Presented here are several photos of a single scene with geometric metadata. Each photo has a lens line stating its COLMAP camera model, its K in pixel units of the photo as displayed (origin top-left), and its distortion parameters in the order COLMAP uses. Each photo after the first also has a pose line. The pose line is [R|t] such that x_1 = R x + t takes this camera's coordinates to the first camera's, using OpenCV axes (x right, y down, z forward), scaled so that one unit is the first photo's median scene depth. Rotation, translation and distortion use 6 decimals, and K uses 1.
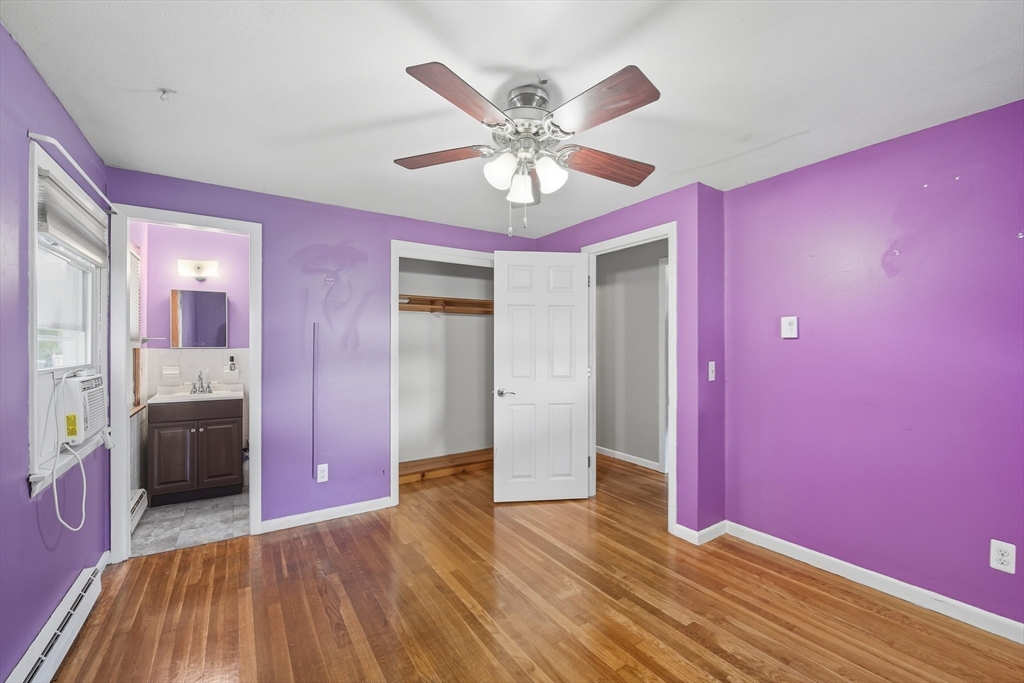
lens RADIAL K [[420.8, 0, 511.1], [0, 420.8, 335.1], [0, 0, 1]] dist [-0.007350, -0.000843]
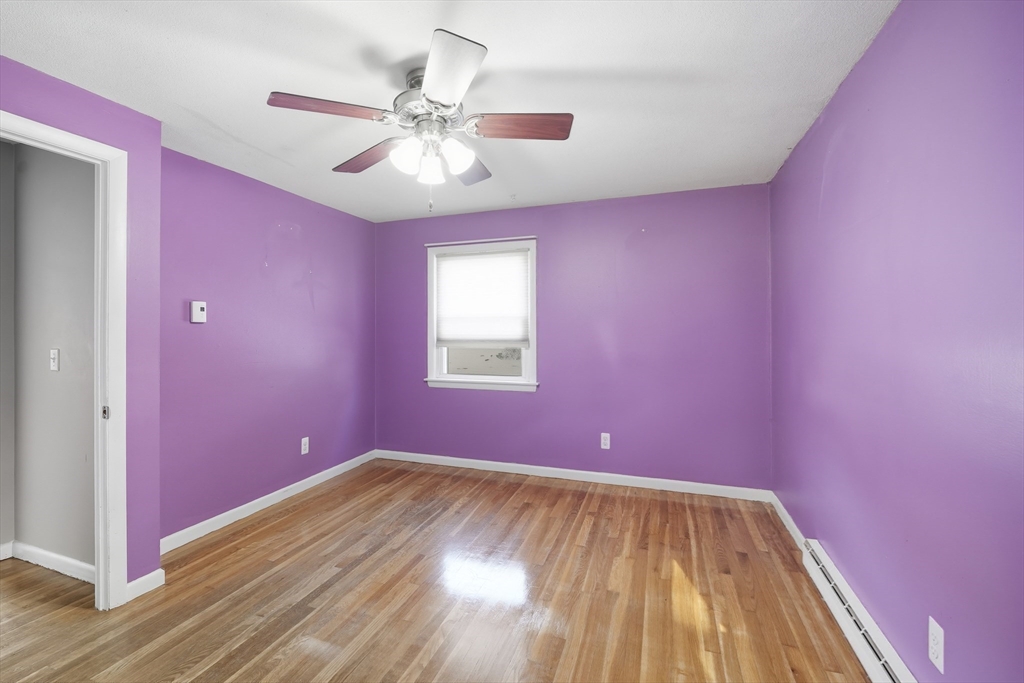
lens RADIAL K [[420.8, 0, 511.1], [0, 420.8, 335.1], [0, 0, 1]] dist [-0.007350, -0.000843]
pose [[-0.602739, -0.009437, 0.797883, -0.729010], [-0.023628, 0.999703, -0.006026, 0.023014], [-0.797588, -0.022485, -0.602783, 1.205862]]
